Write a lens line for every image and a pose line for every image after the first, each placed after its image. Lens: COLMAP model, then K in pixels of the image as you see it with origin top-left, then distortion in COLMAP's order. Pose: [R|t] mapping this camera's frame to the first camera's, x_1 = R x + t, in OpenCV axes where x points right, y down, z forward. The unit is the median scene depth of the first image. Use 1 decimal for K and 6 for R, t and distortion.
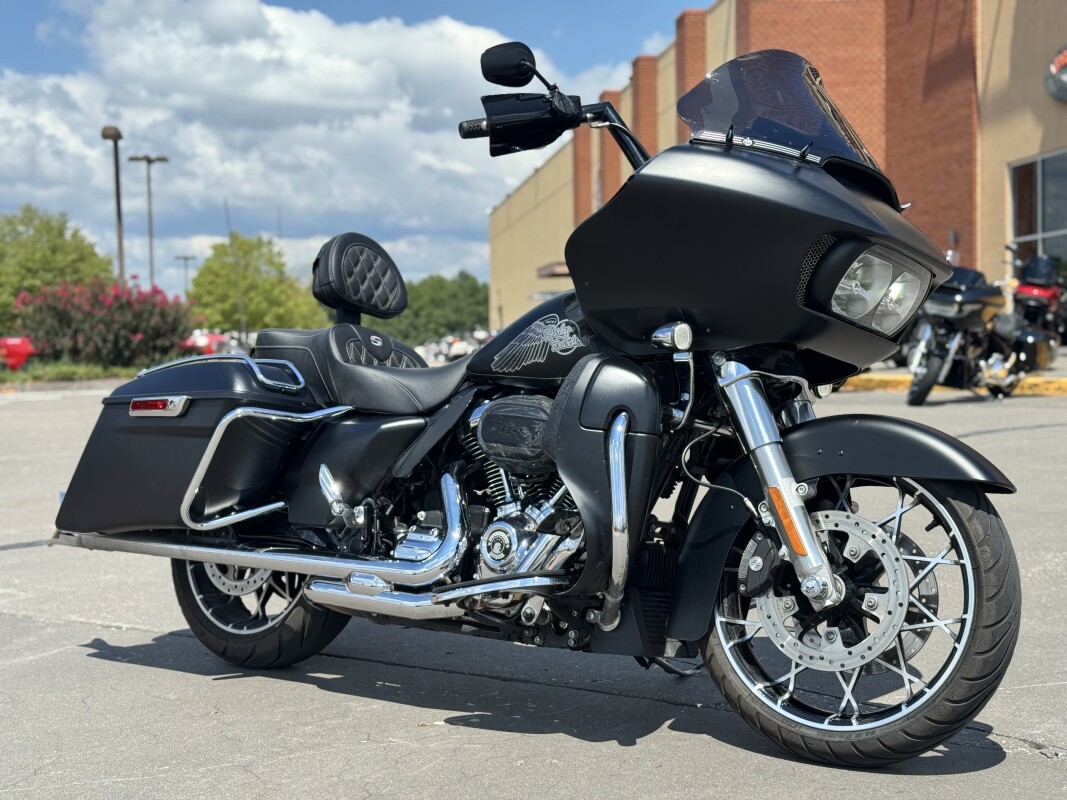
lens RADIAL K [[1462.3, 0, 528.3], [0, 1462.3, 401.9], [0, 0, 1]] dist [0.186411, 0.000000]
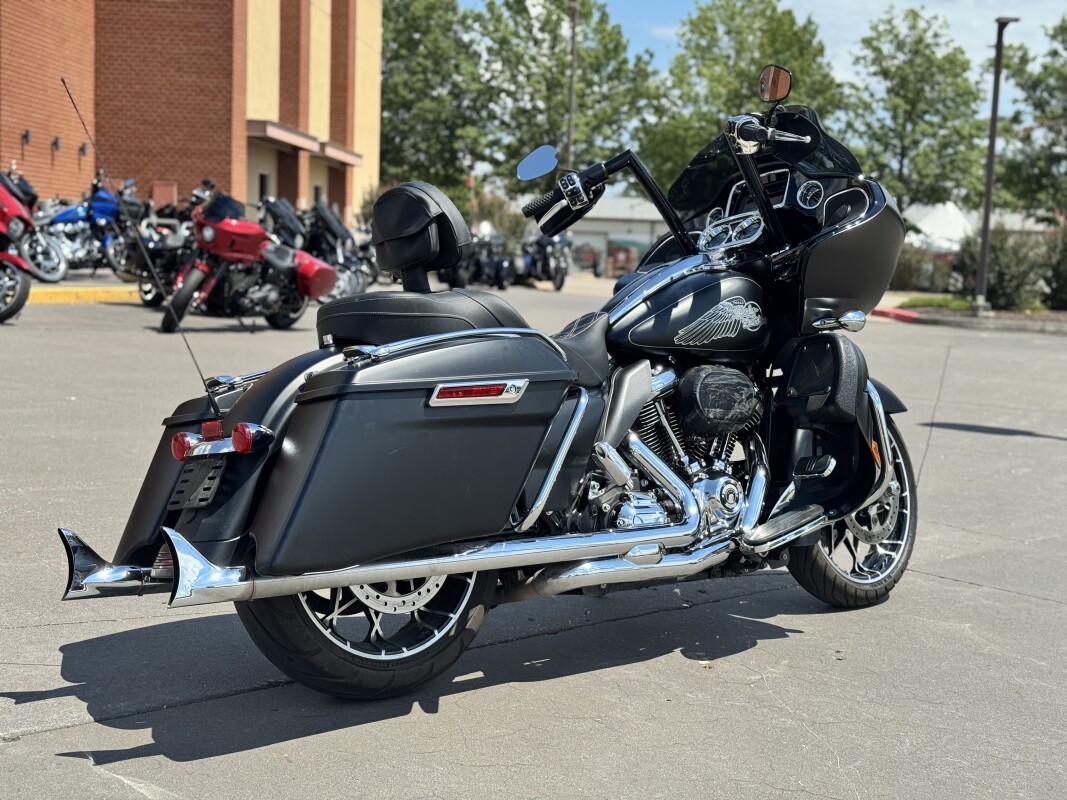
lens RADIAL K [[1462.3, 0, 528.6], [0, 1462.3, 402.8], [0, 0, 1]] dist [0.186411, 0.000000]
pose [[0.216957, -0.063667, 0.974103, -1.007654], [-0.009199, 0.997693, 0.067257, -0.044837], [-0.976138, -0.023553, 0.215870, 0.774225]]
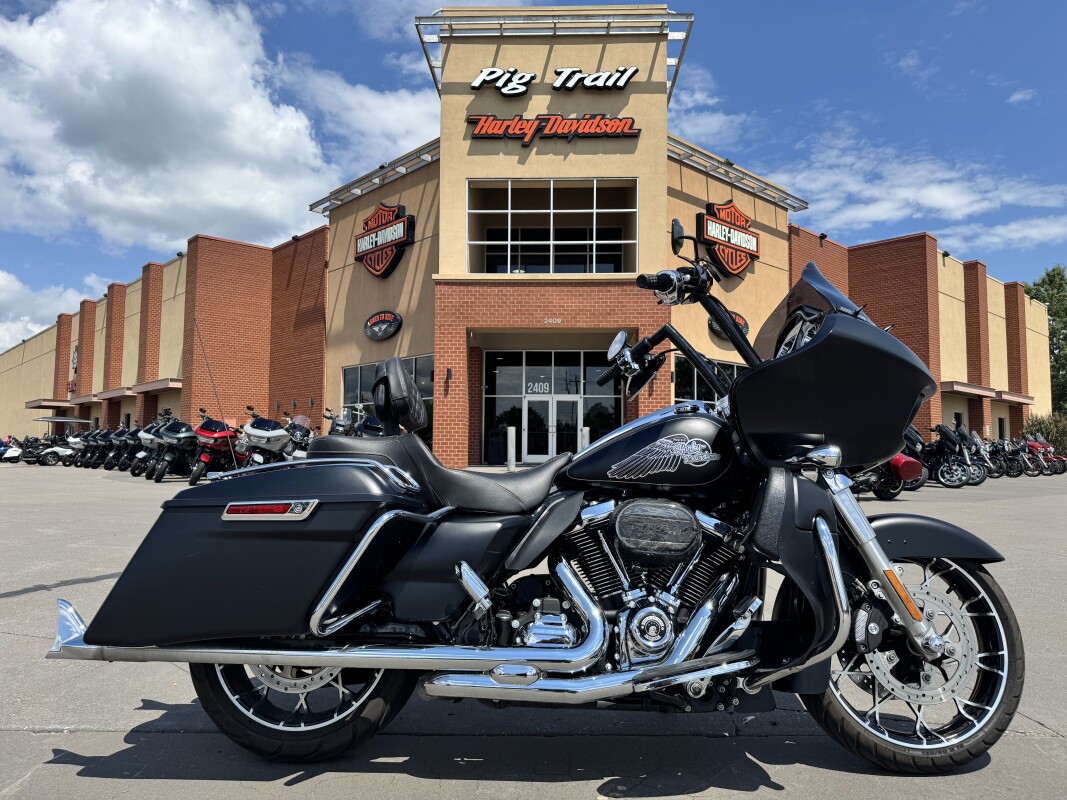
lens RADIAL K [[749.8, 0, 529.2], [0, 749.8, 400.1], [0, 0, 1]] dist [0.021646, -0.018683]
pose [[0.812685, 0.070107, 0.578470, -0.393312], [-0.002918, 0.993213, -0.116272, -0.011706], [-0.582696, 0.092805, 0.807374, 0.473972]]
